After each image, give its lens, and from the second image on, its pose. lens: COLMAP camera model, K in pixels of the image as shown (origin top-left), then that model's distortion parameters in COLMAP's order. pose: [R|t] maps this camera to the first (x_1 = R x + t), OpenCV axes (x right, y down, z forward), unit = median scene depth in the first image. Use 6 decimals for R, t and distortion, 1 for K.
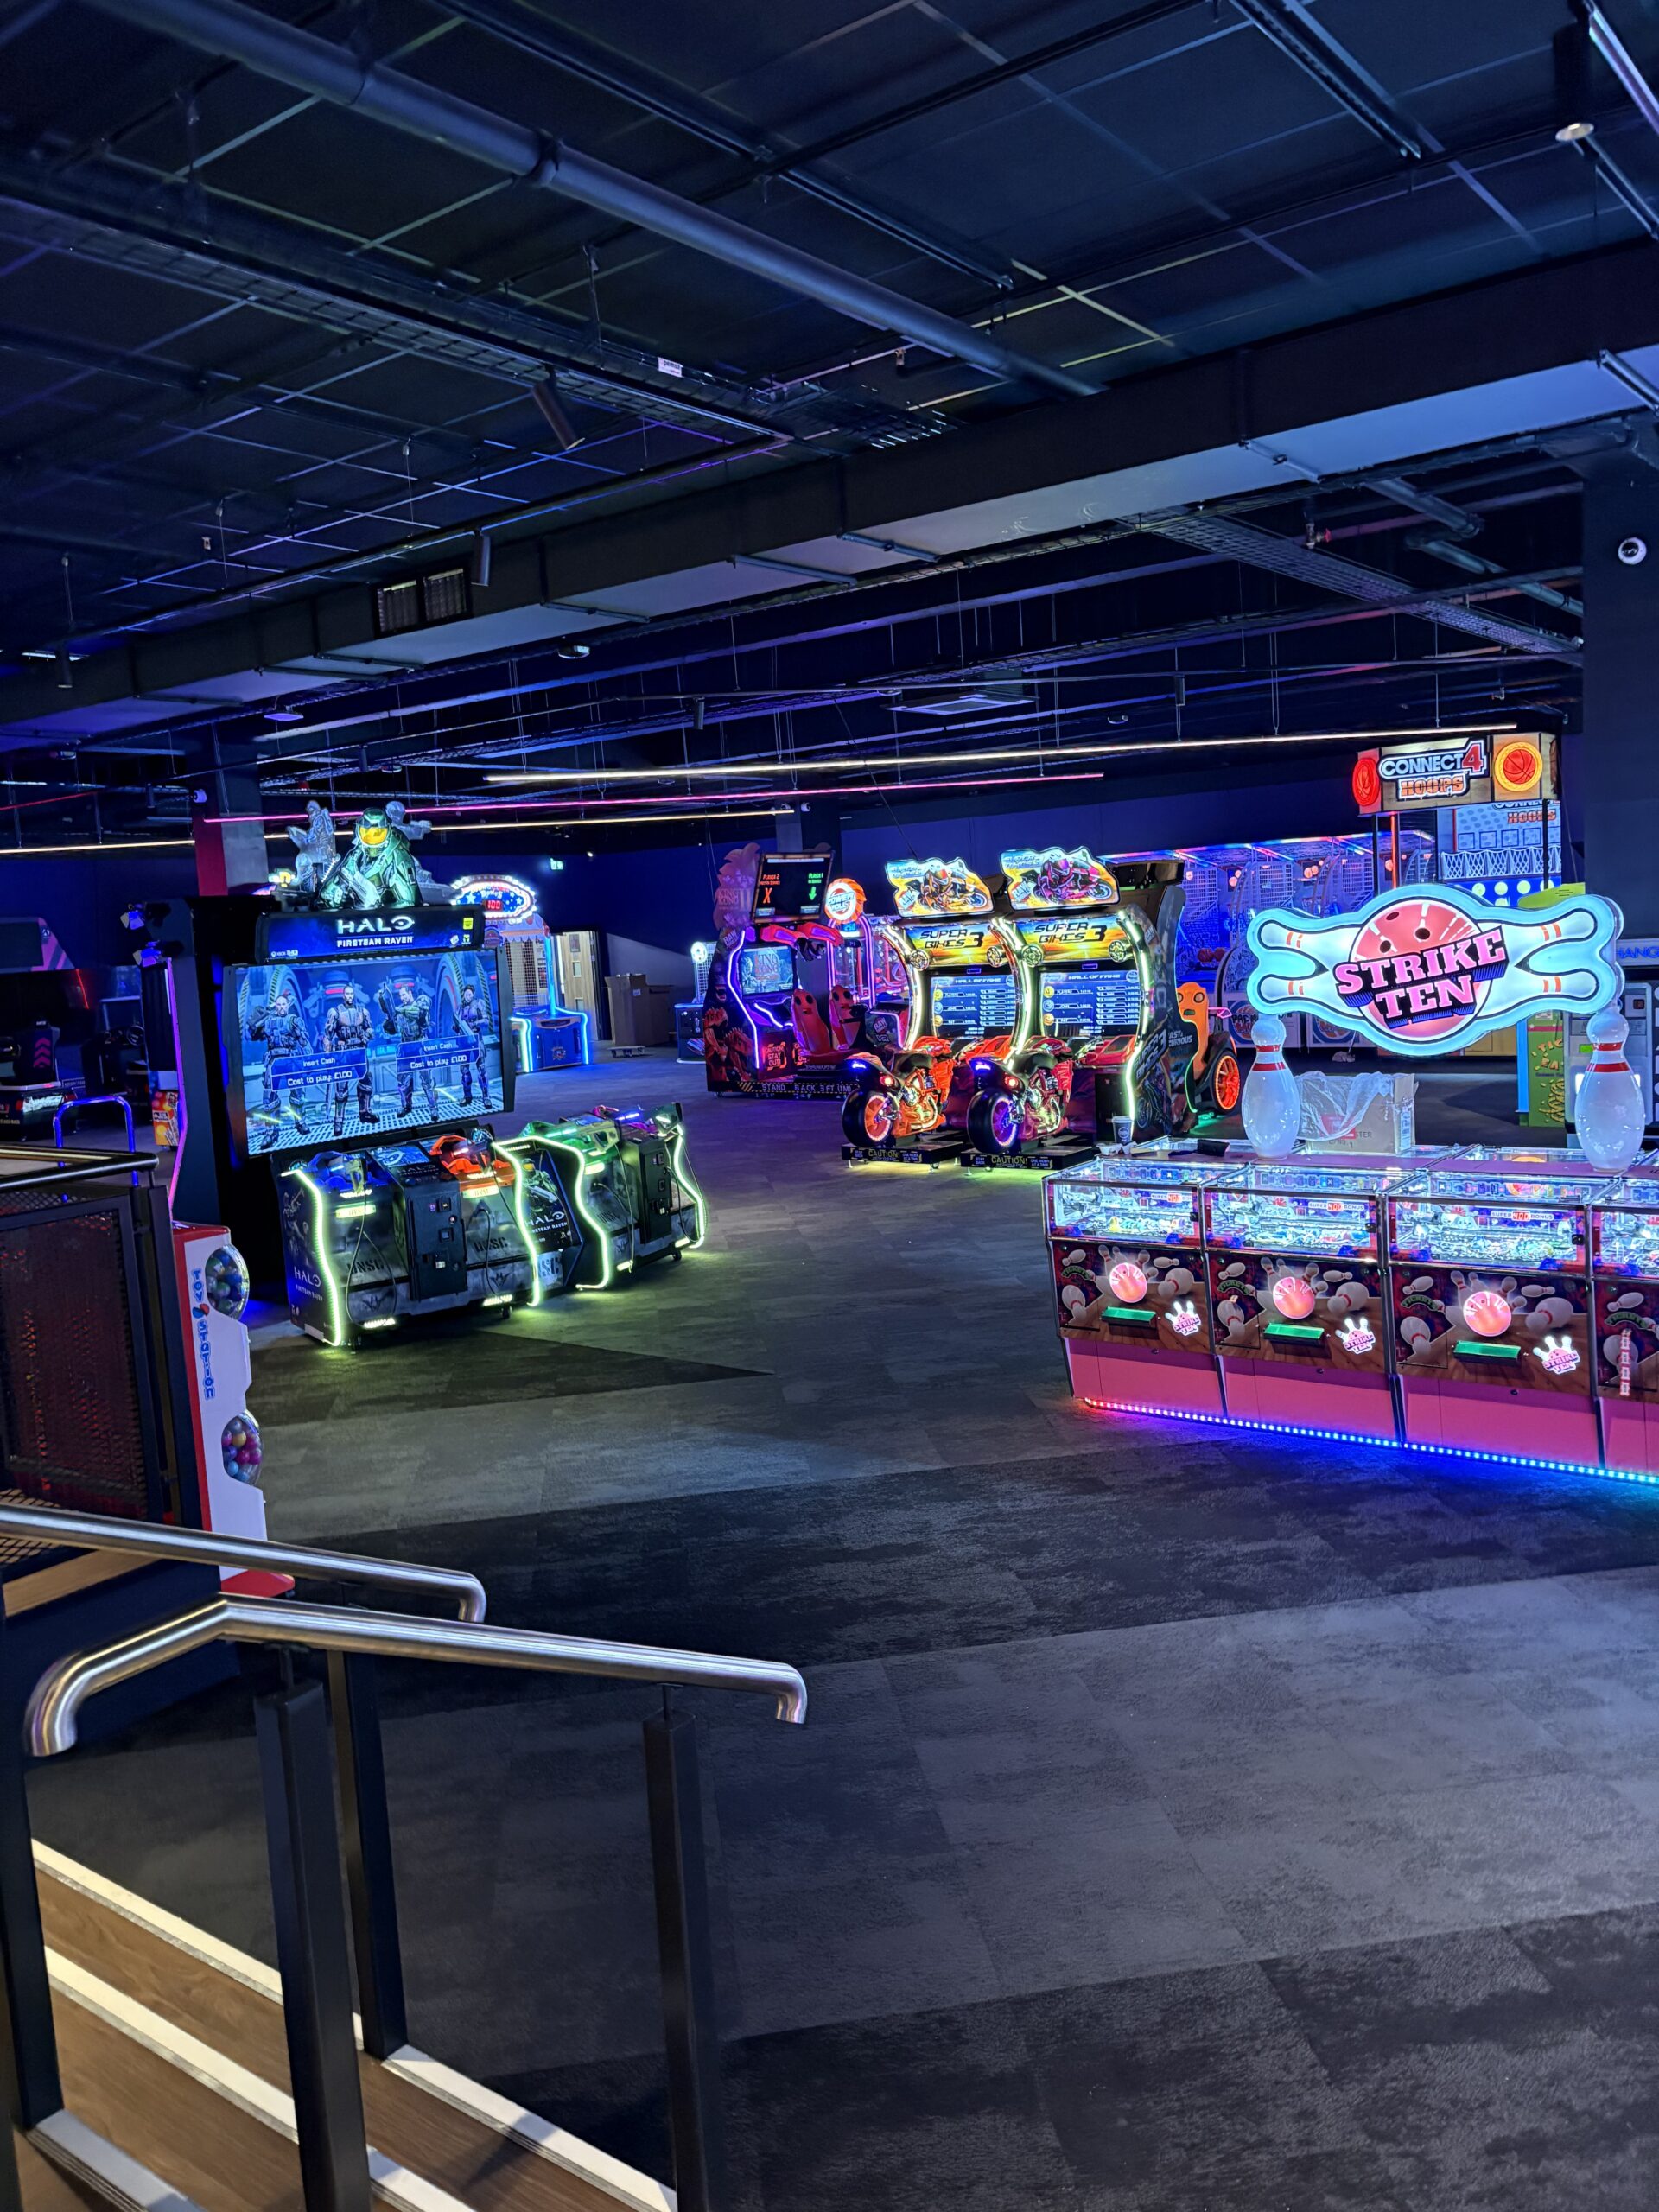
lens RADIAL K [[1696.0, 0, 832.4], [0, 1696.0, 1106.6], [0, 0, 1]] dist [0.043002, -0.014664]
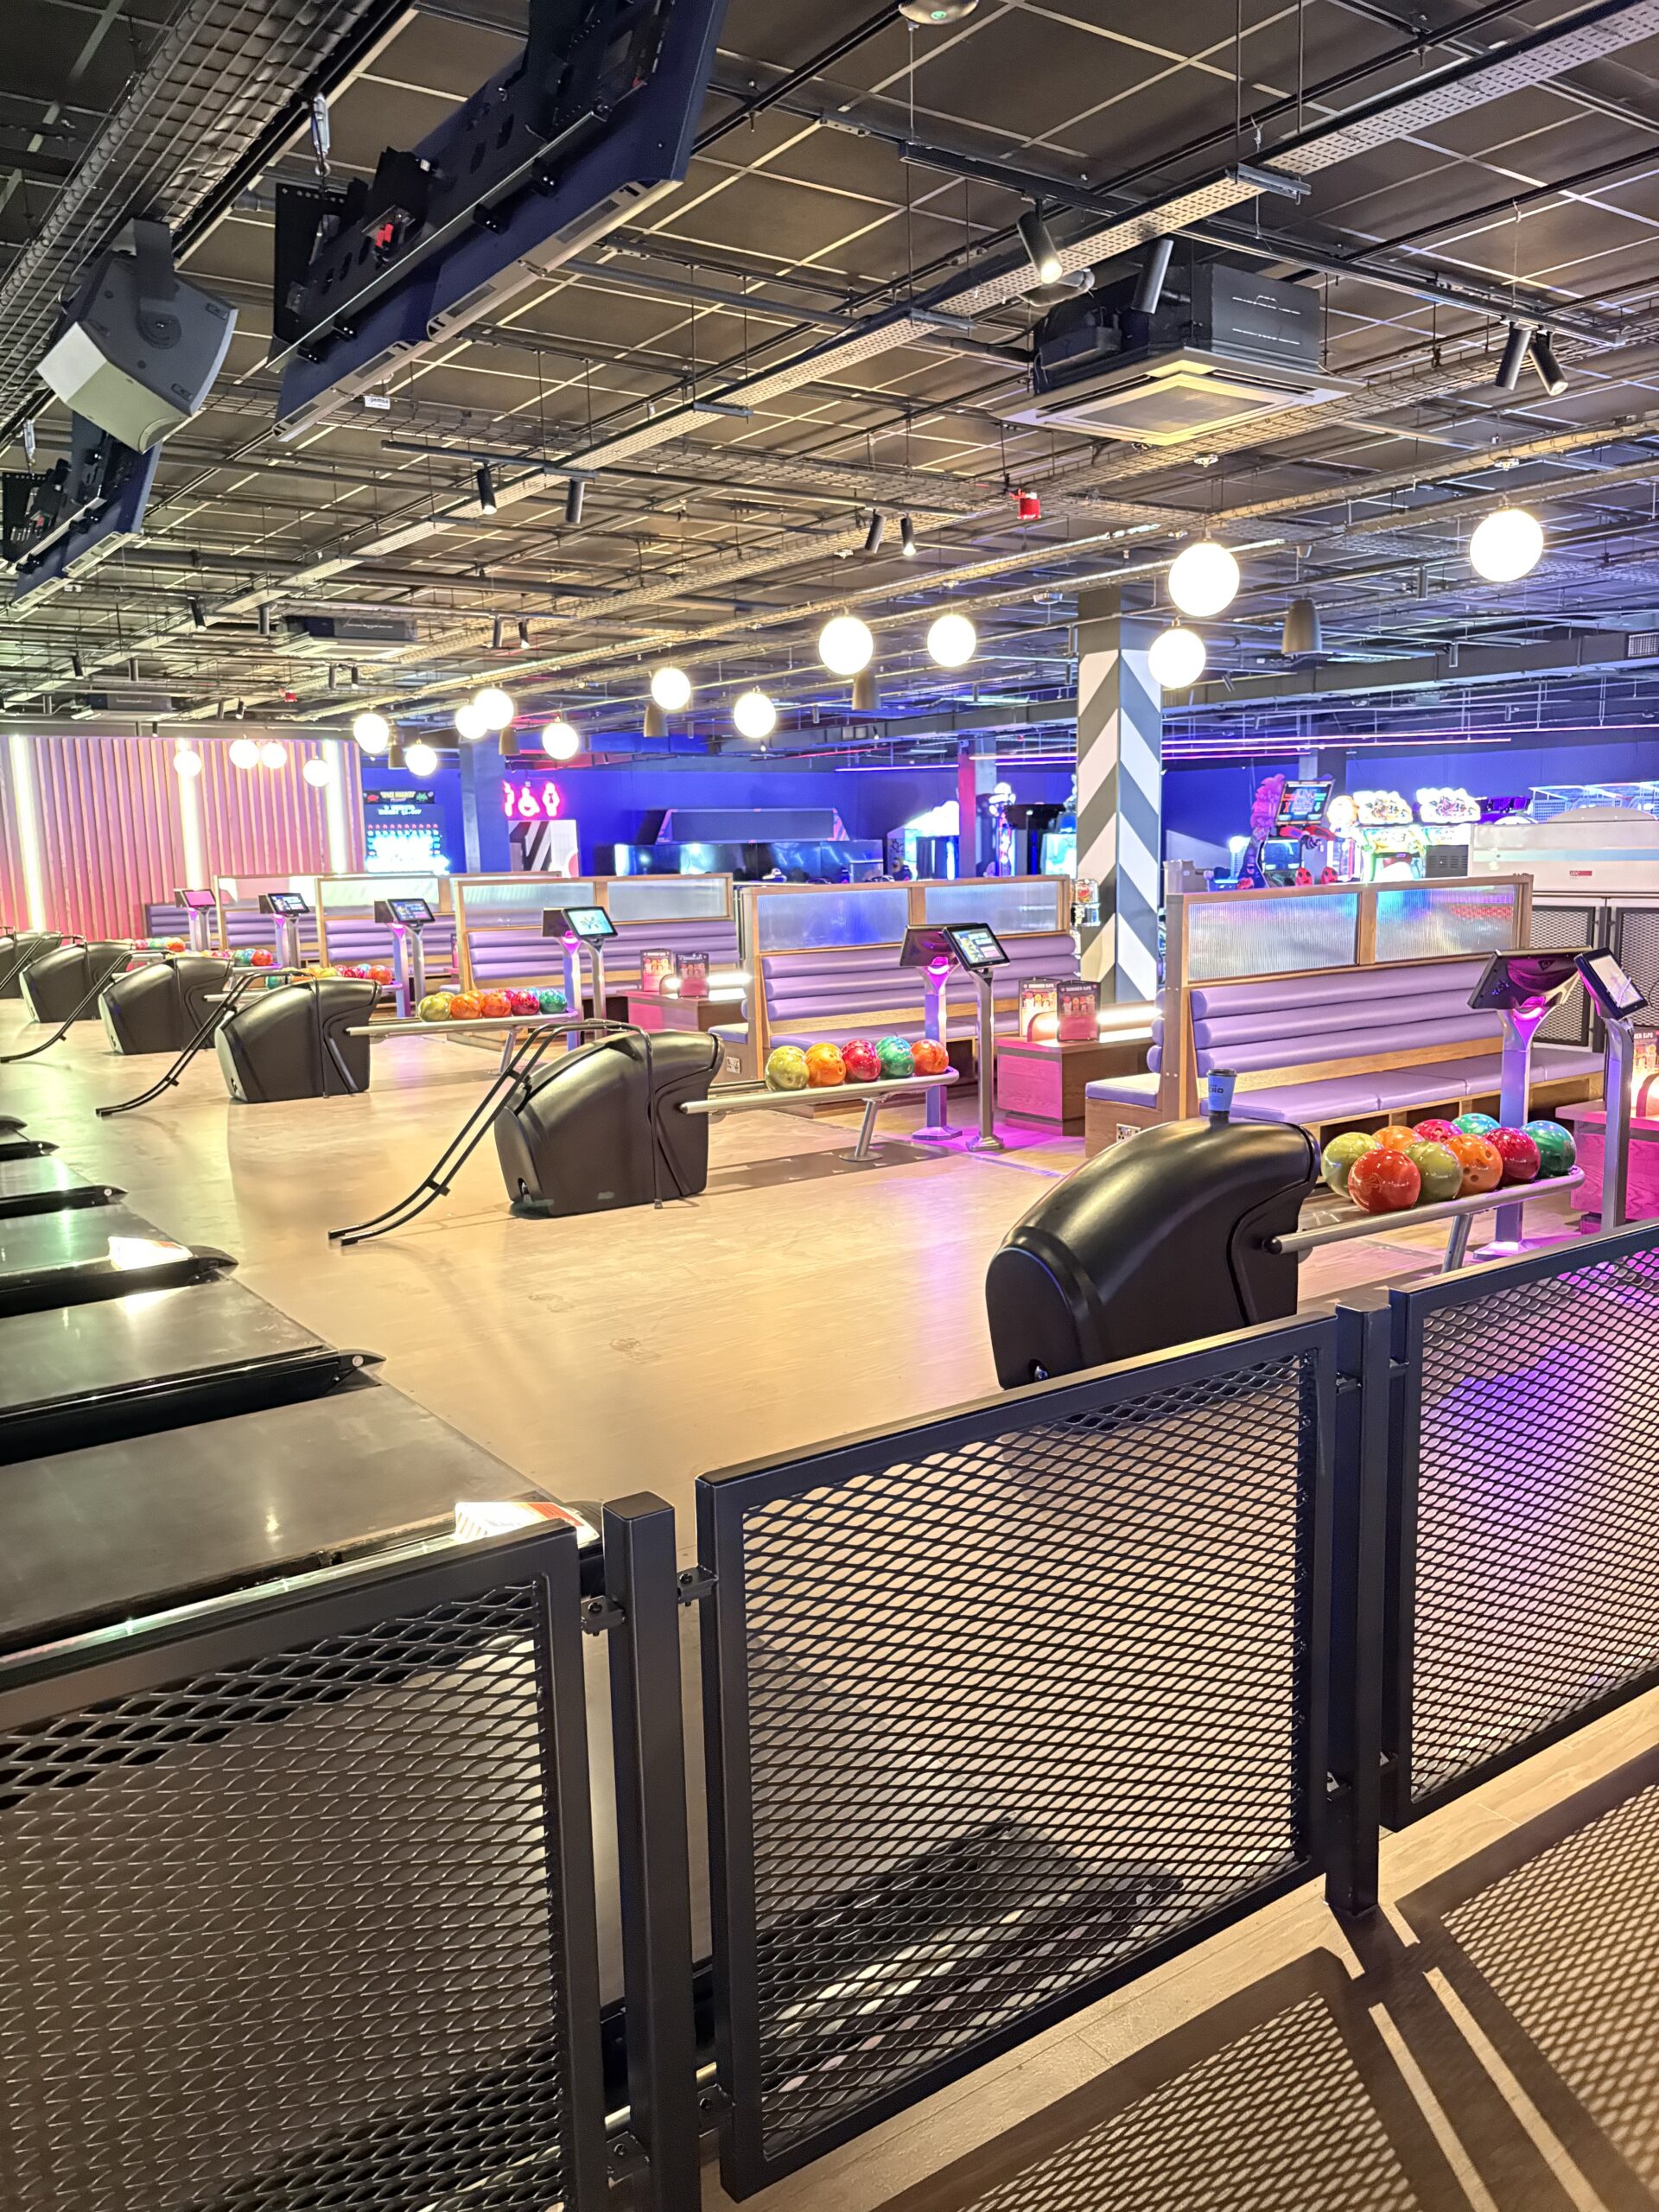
lens RADIAL K [[1696.0, 0, 825.7], [0, 1696.0, 1109.3], [0, 0, 1]] dist [0.043002, -0.014664]
pose [[0.950325, 0.103430, -0.293571, 0.066224], [-0.083407, 0.993303, 0.079957, 0.095369], [0.299875, -0.051499, 0.952588, -0.931125]]
